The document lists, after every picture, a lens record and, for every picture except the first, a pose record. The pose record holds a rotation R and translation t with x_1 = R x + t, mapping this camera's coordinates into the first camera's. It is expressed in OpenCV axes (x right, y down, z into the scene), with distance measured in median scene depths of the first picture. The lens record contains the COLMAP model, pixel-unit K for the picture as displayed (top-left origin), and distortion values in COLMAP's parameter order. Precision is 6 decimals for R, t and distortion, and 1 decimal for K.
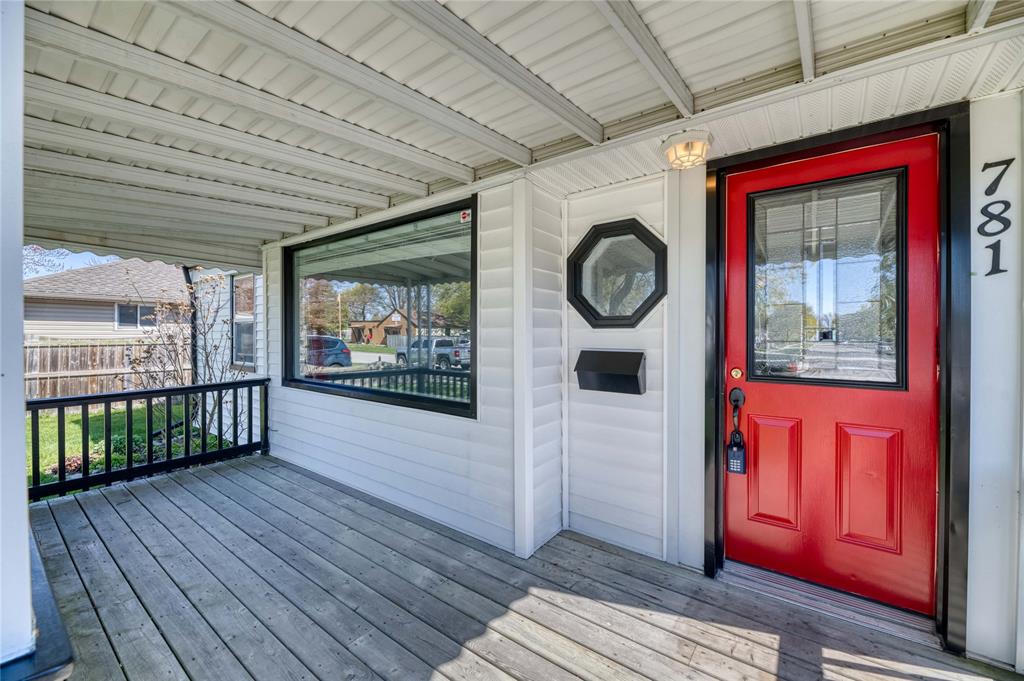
lens RADIAL K [[413.2, 0, 513.3], [0, 413.2, 339.7], [0, 0, 1]] dist [0.003852, -0.000283]
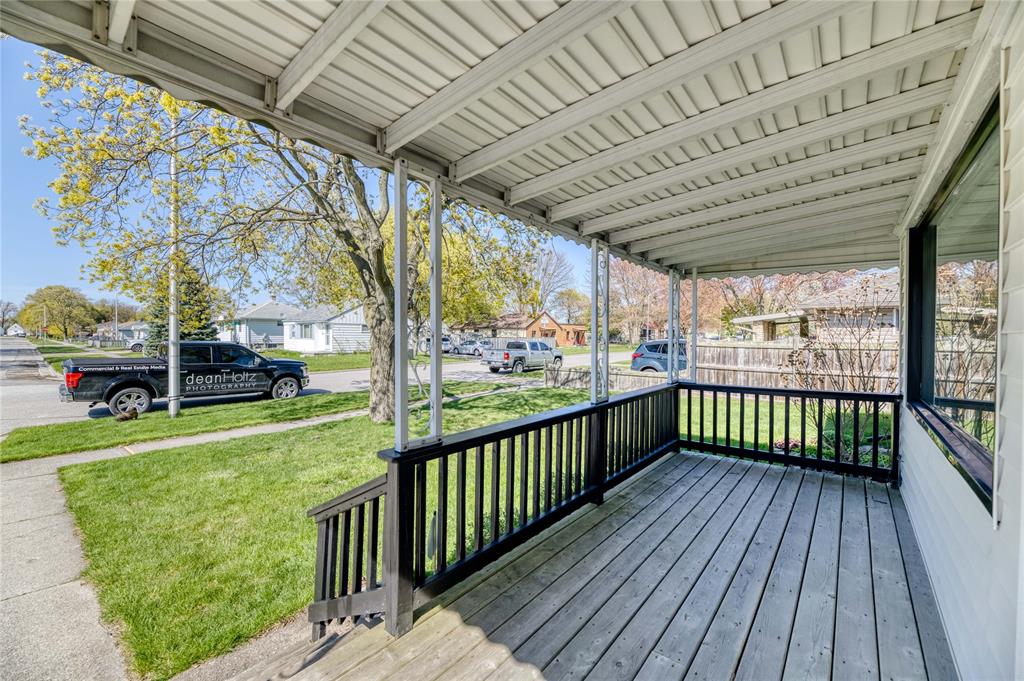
lens RADIAL K [[413.2, 0, 513.2], [0, 413.2, 335.7], [0, 0, 1]] dist [0.003852, -0.000283]
pose [[-0.020082, 0.002063, -0.999796, 0.322196], [-0.017703, 0.999840, 0.002418, -0.015430], [0.999642, 0.017748, -0.020043, 0.344418]]
